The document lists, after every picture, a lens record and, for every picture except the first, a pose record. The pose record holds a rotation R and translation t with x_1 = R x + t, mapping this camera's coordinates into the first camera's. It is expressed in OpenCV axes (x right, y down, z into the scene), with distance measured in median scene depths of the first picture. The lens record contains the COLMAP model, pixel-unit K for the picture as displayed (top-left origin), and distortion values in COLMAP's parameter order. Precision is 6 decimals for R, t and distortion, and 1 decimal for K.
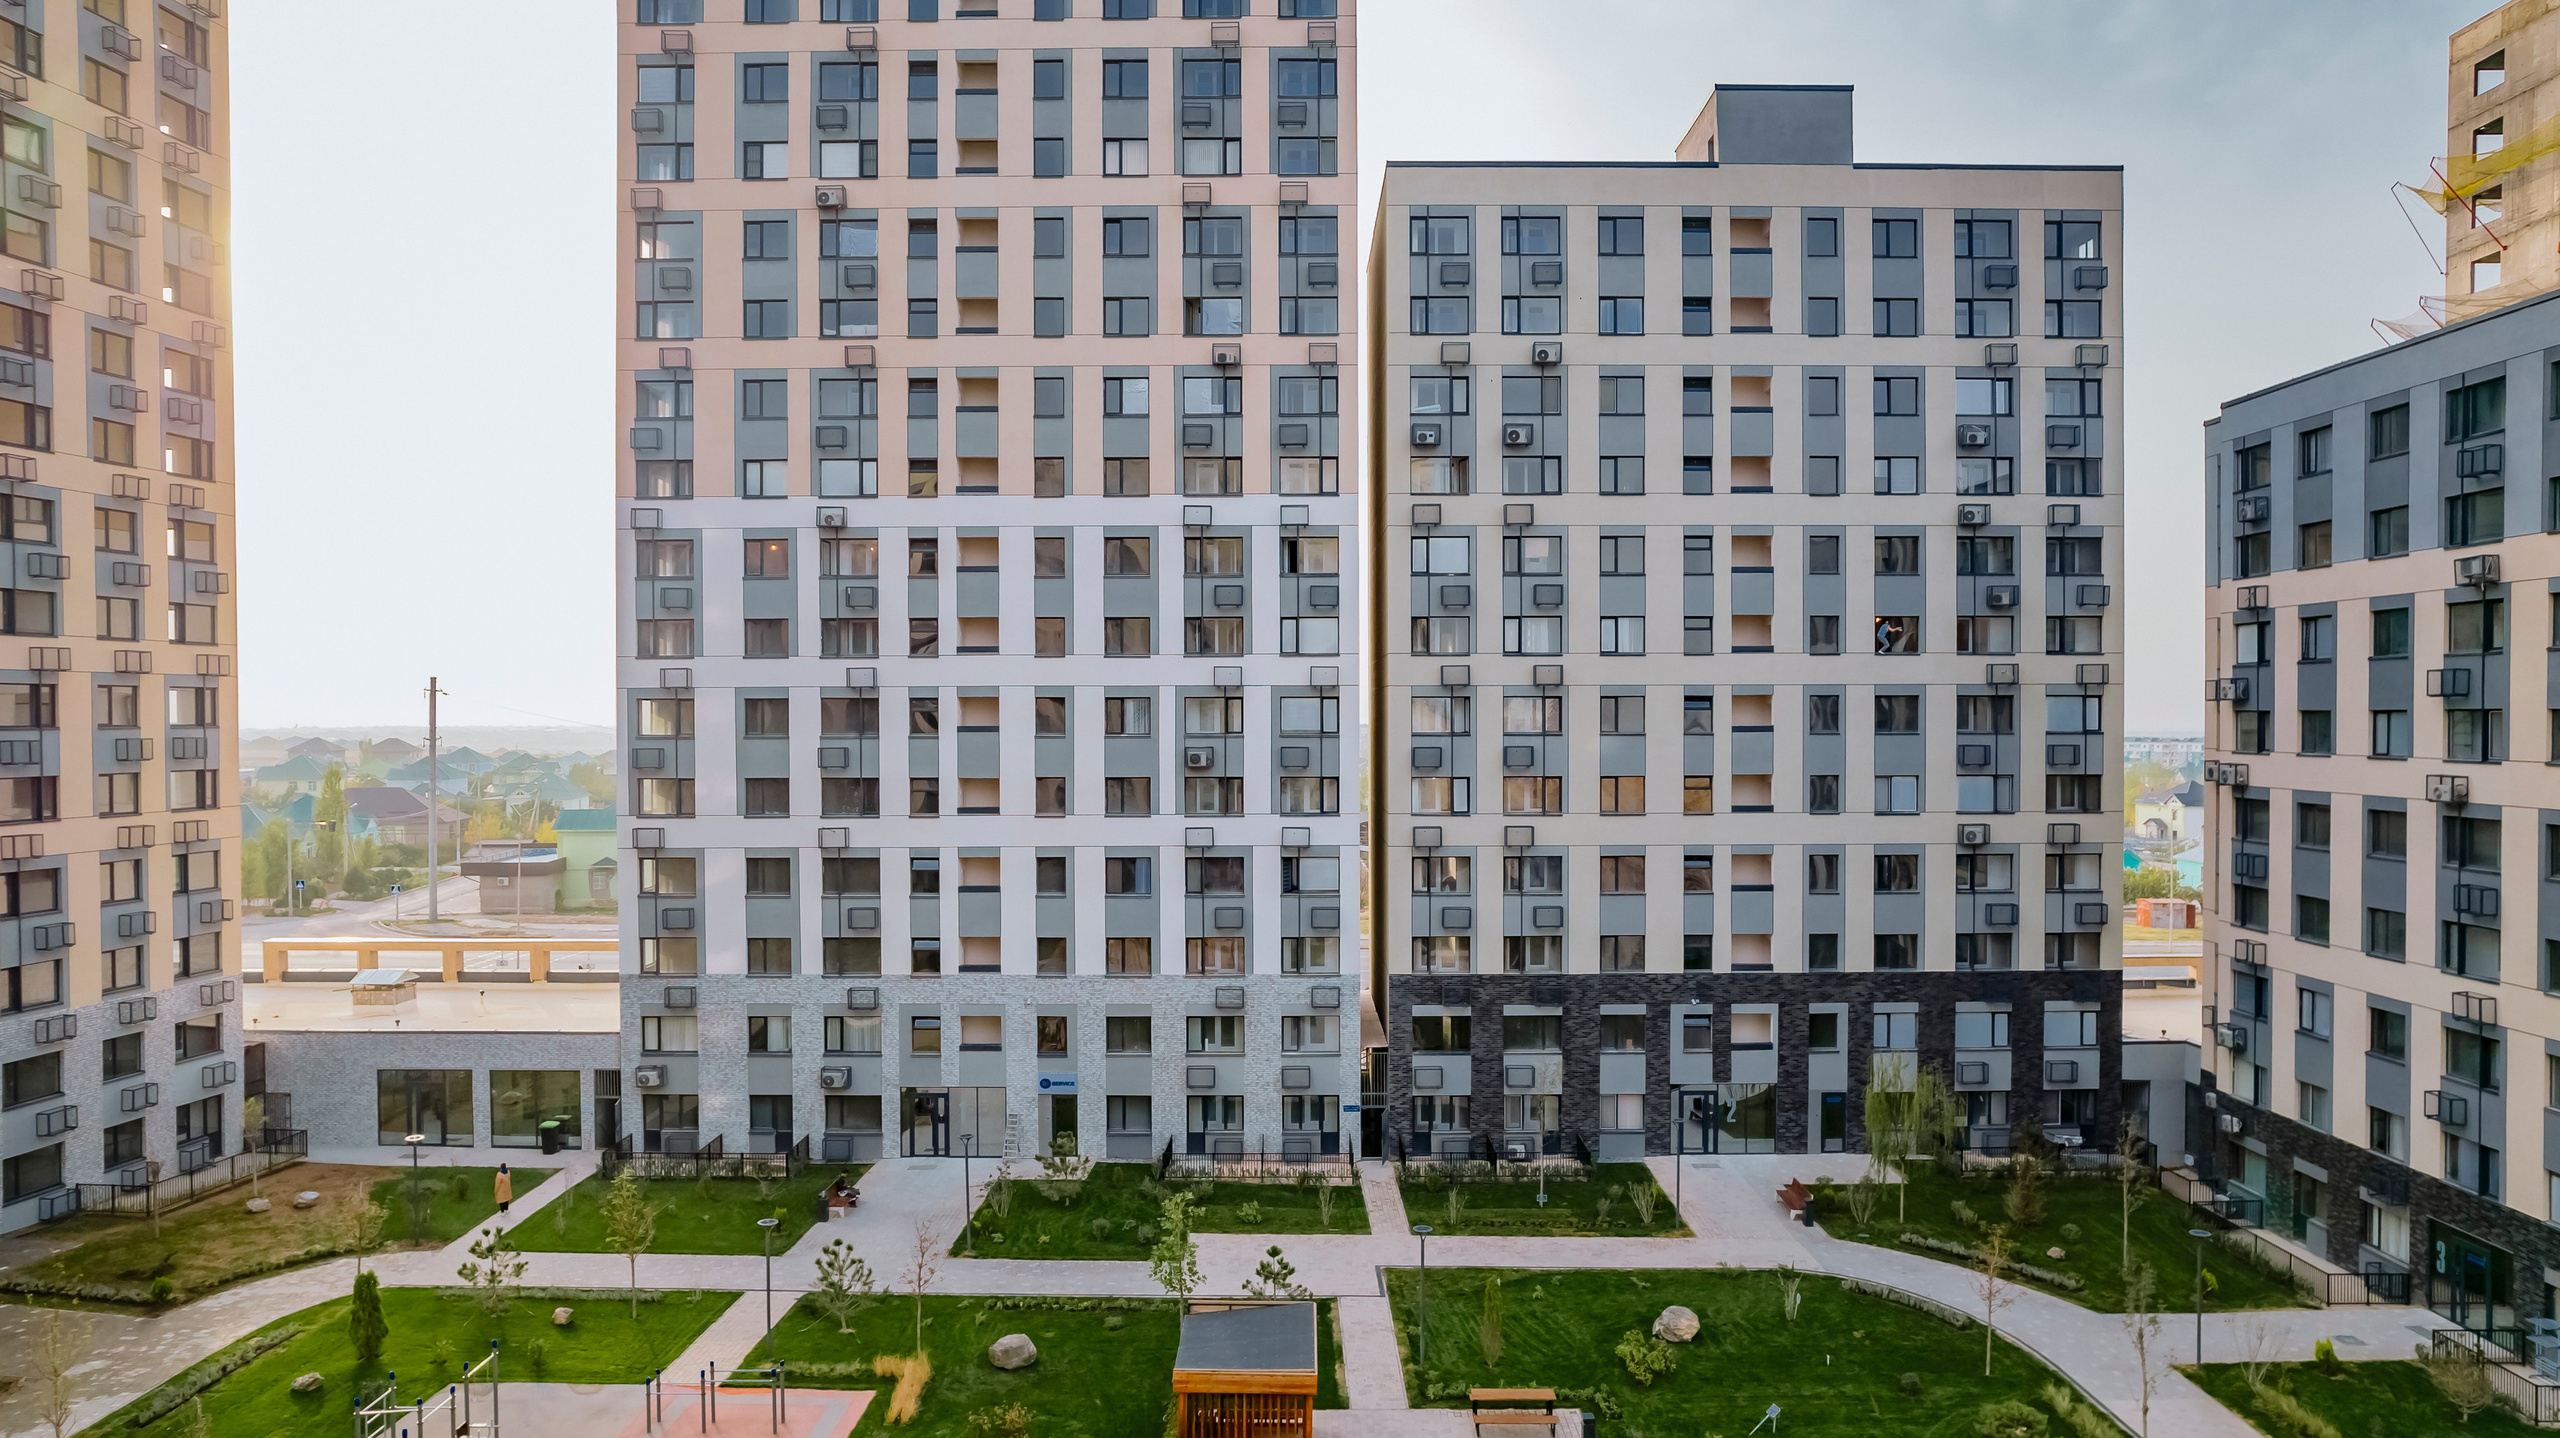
lens RADIAL K [[1686.3, 0, 1280.0], [0, 1686.3, 719.0], [0, 0, 1]] dist [-0.047114, 0.041705]
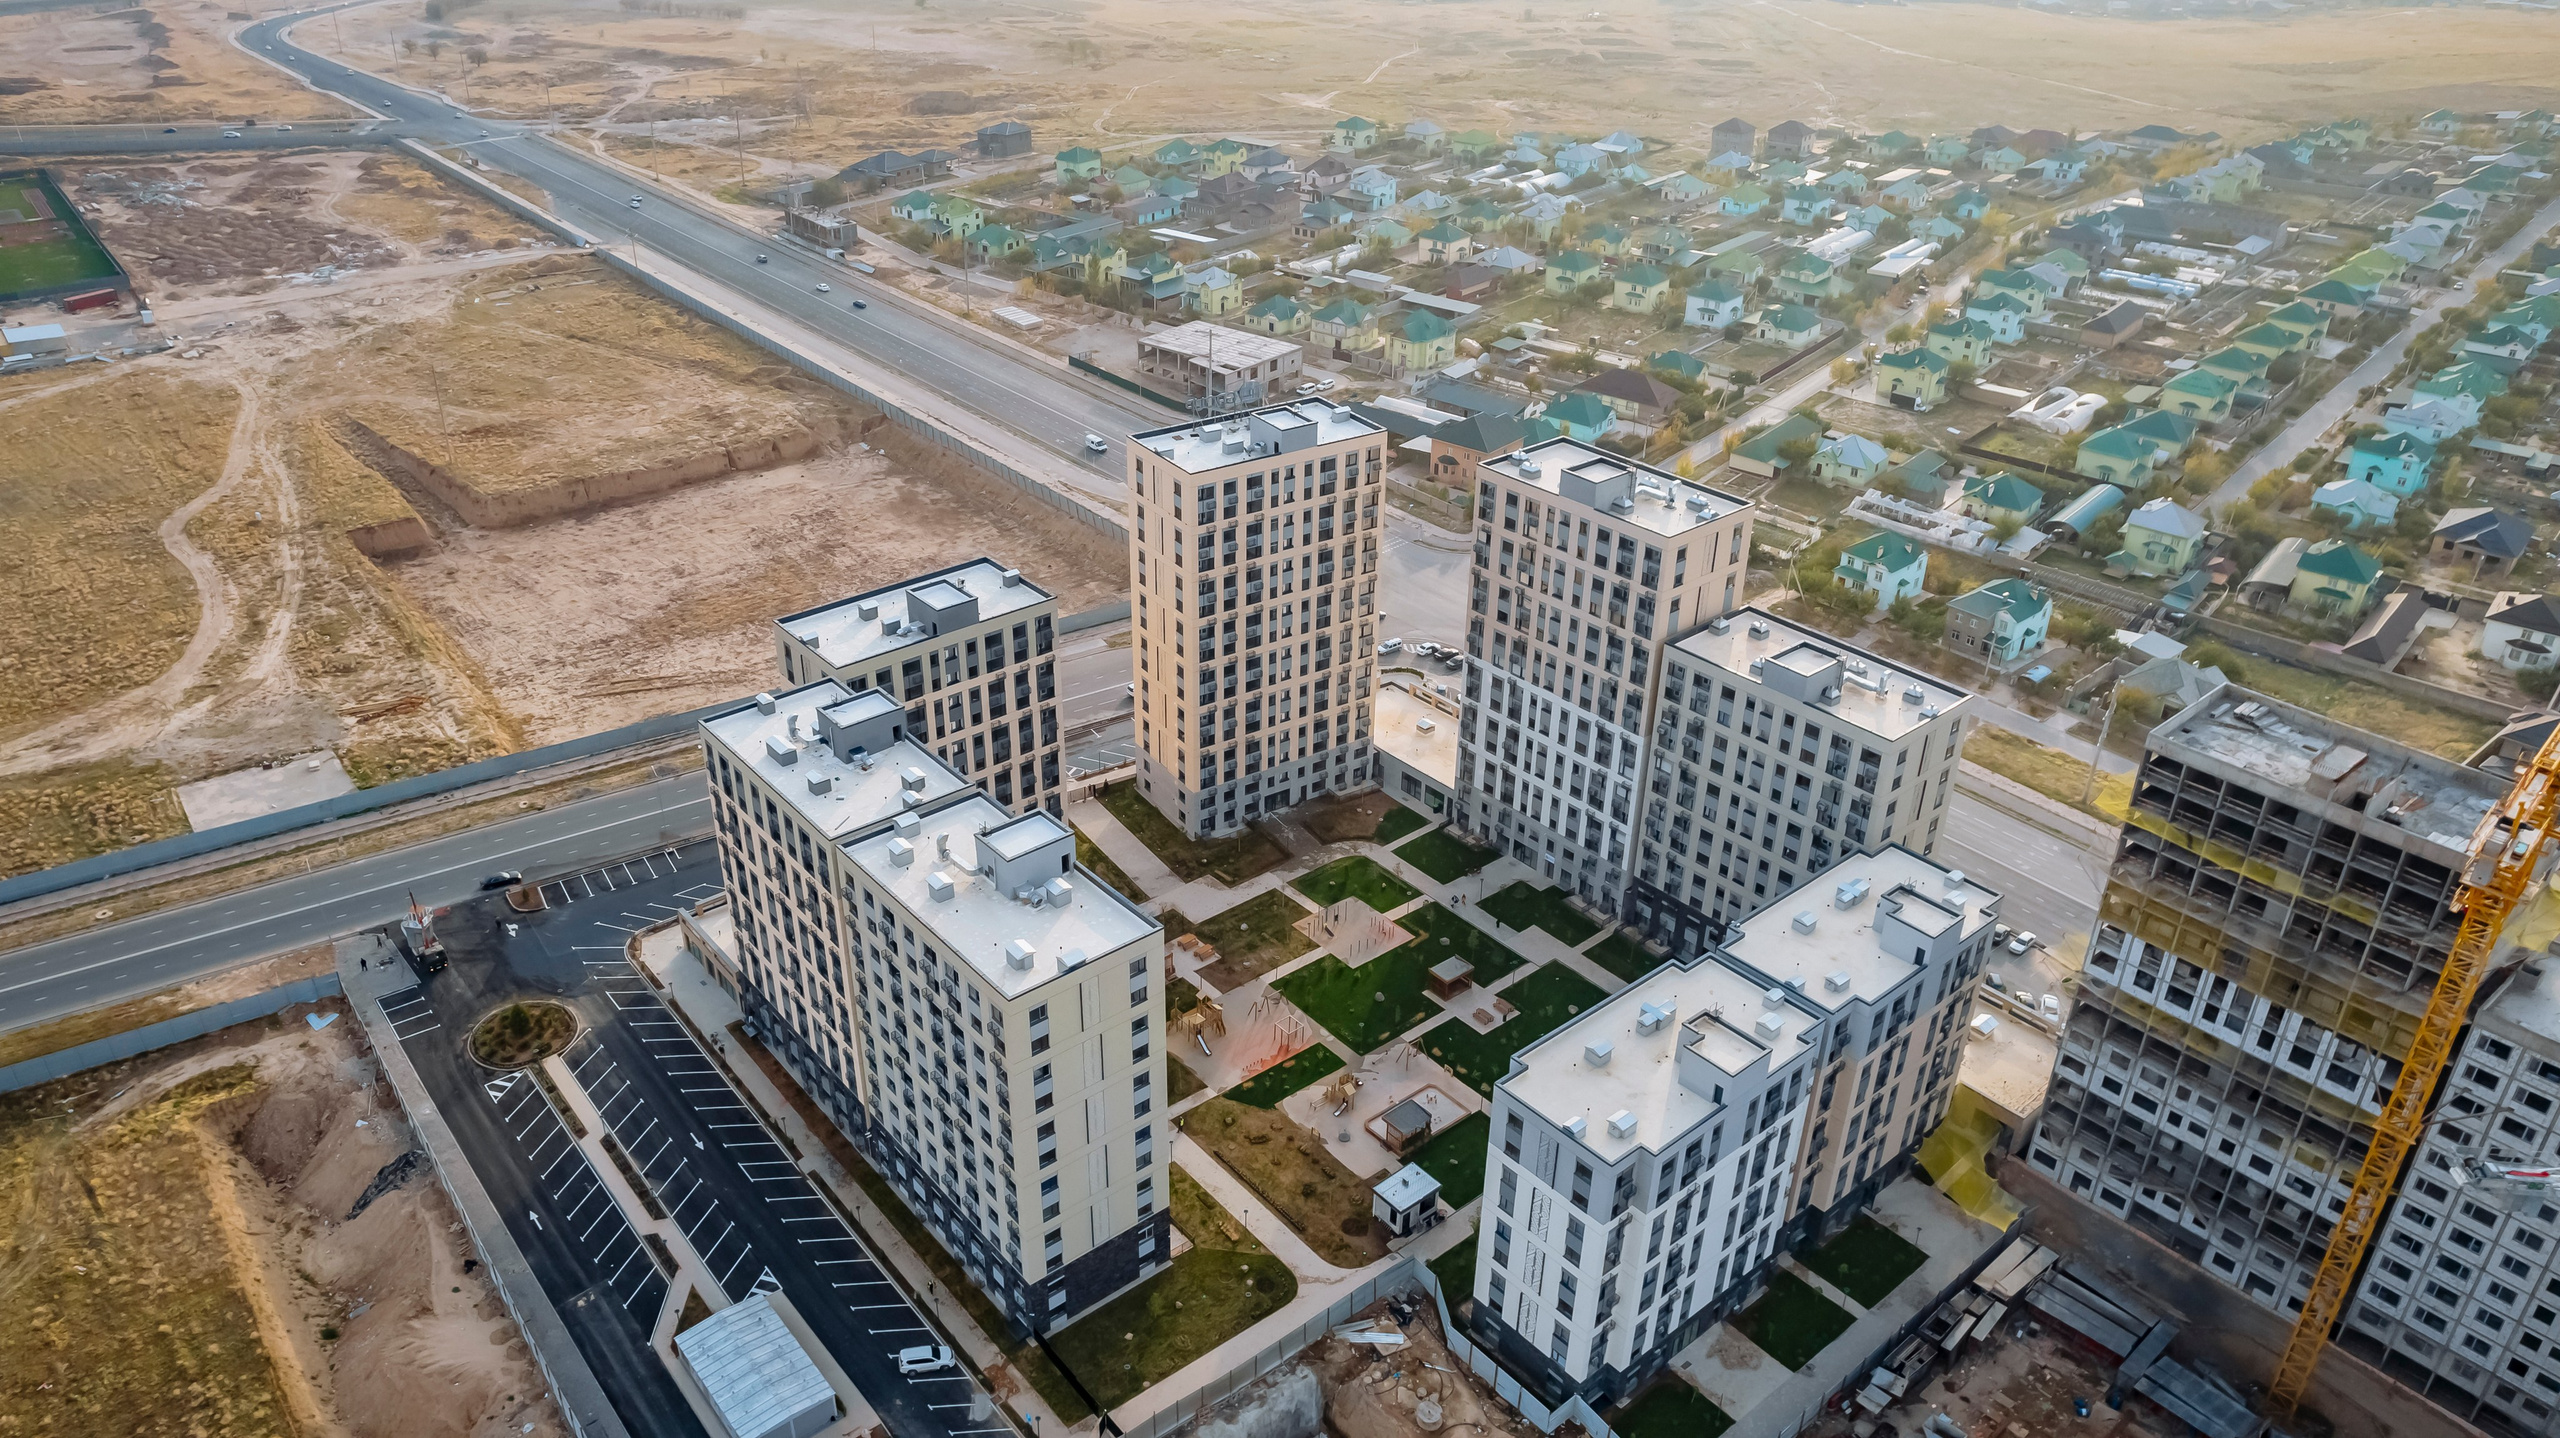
lens RADIAL K [[1686.3, 0, 1280.0], [0, 1686.3, 719.0], [0, 0, 1]] dist [-0.047114, 0.041705]
pose [[0.652003, 0.379205, -0.656579, 1.580536], [-0.025791, 0.876543, 0.480633, -1.588241], [0.757778, -0.296440, 0.581288, -1.224964]]
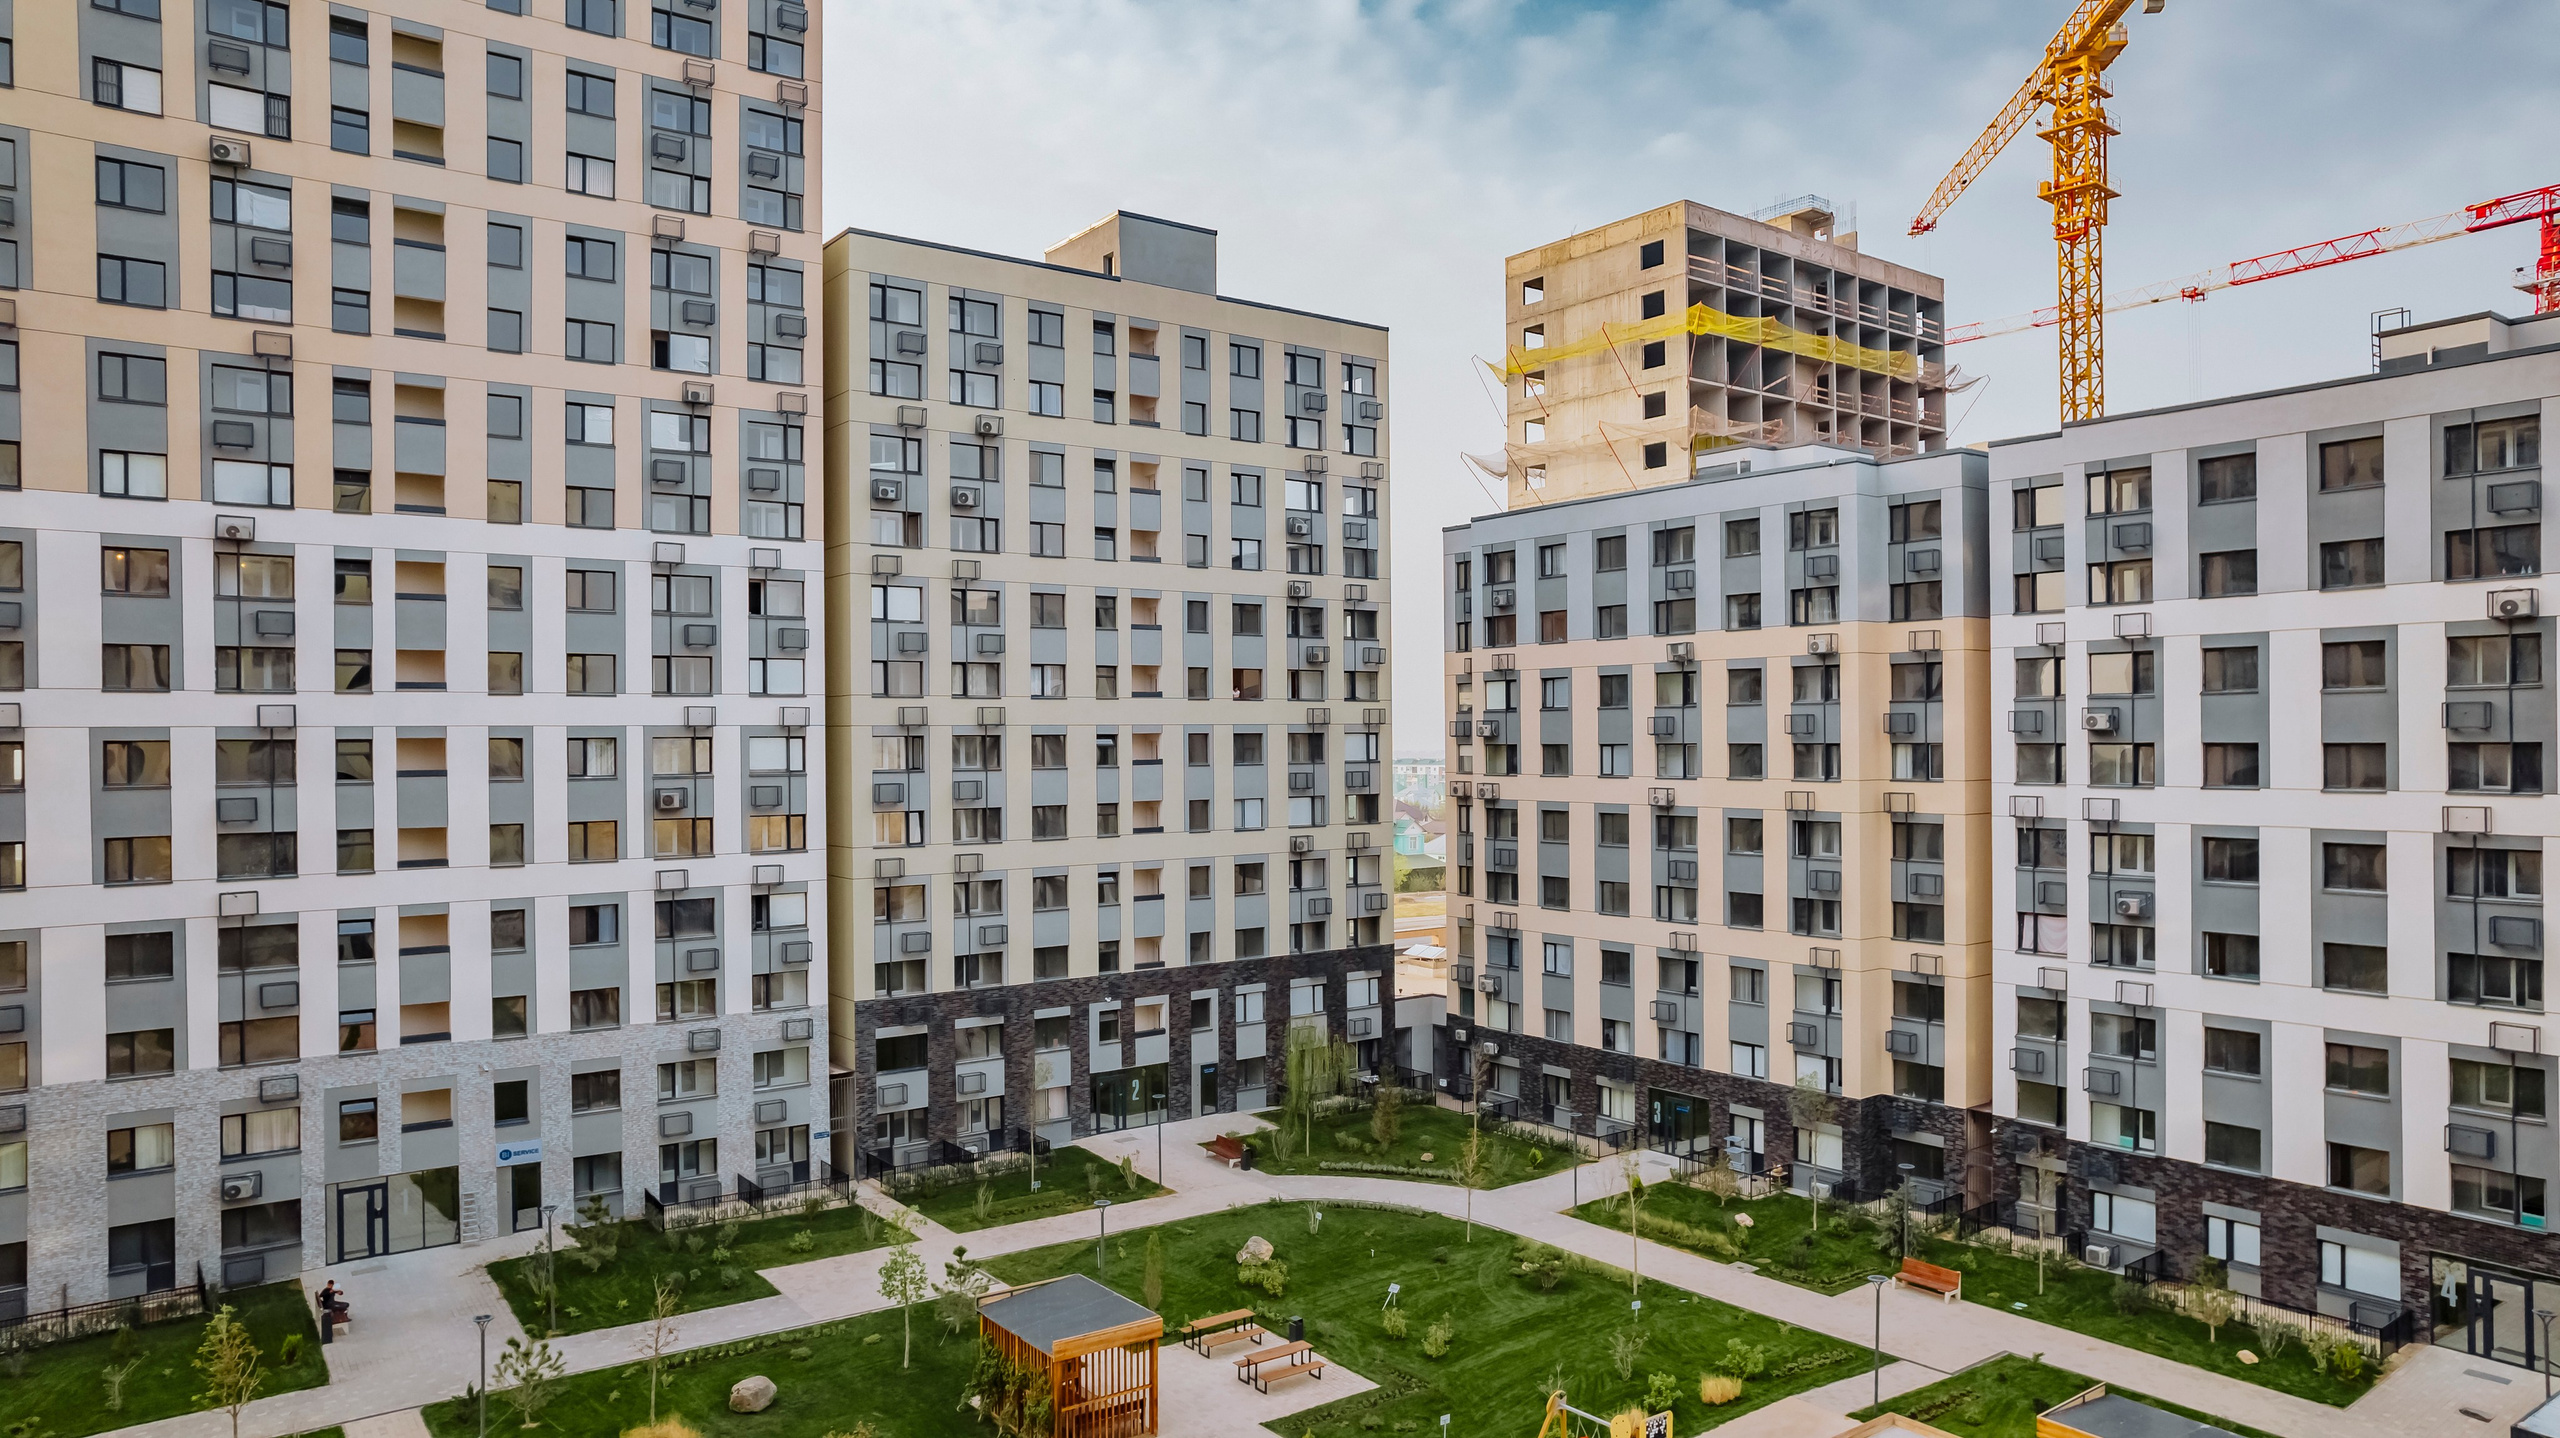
lens RADIAL K [[1667.6, 0, 1276.2], [0, 1667.6, 729.8], [0, 0, 1]] dist [-0.048738, 0.053458]
pose [[0.799264, -0.001215, 0.600979, -0.346980], [0.010179, 0.999882, -0.011515, -0.002701], [-0.600894, 0.015320, 0.799182, 0.013864]]
